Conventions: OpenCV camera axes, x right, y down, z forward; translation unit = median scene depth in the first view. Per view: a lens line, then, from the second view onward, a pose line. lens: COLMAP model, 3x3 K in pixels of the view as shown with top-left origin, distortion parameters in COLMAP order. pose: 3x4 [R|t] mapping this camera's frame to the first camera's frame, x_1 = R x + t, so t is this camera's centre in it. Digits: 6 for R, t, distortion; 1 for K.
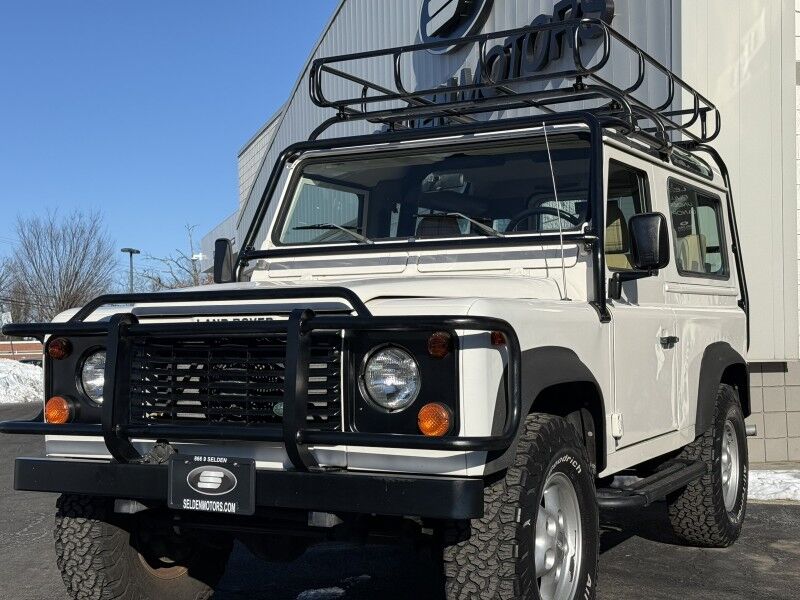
lens RADIAL K [[1147.6, 0, 400.0], [0, 1147.6, 300.0], [0, 0, 1]] dist [0.113498, -0.004270]
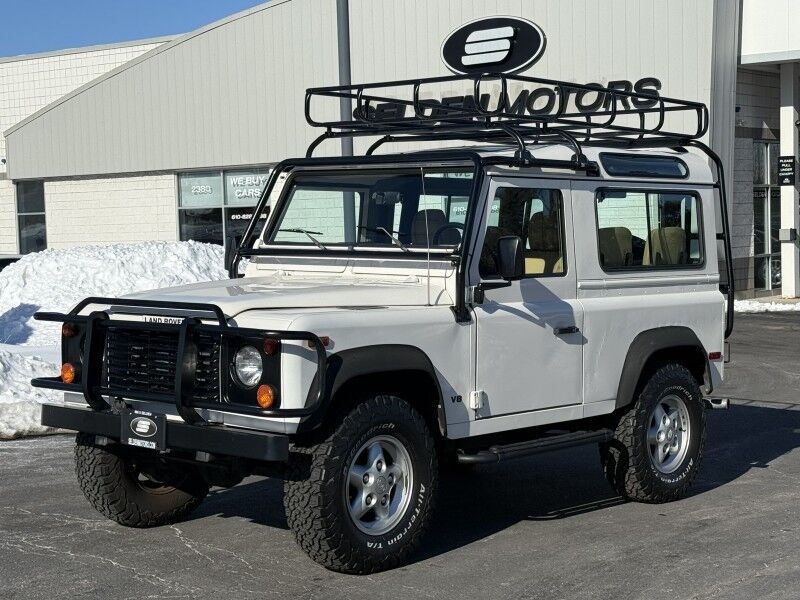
lens RADIAL K [[1494.1, 0, 400.0], [0, 1494.1, 300.0], [0, 0, 1]] dist [0.119488, -0.033948]
pose [[0.969621, 0.033318, -0.242331, 0.490587], [-0.015617, 0.997091, 0.074600, -0.124645], [0.244111, -0.068550, 0.967321, -0.623529]]
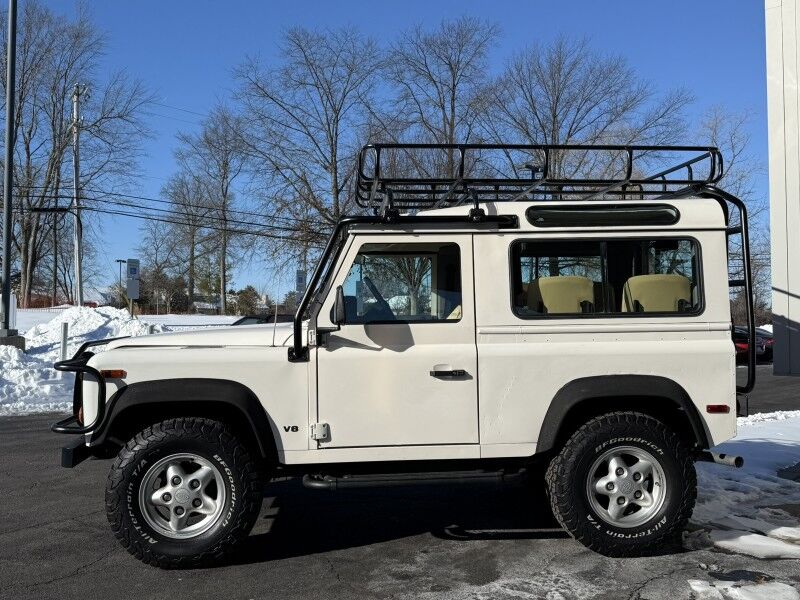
lens RADIAL K [[774.3, 0, 400.4], [0, 774.3, 288.7], [0, 0, 1]] dist [0.067560, -0.020075]
pose [[0.522959, -0.001234, -0.852357, 1.046055], [0.023477, 0.999640, 0.012957, -0.081160], [0.852034, -0.026787, 0.522800, 0.555252]]
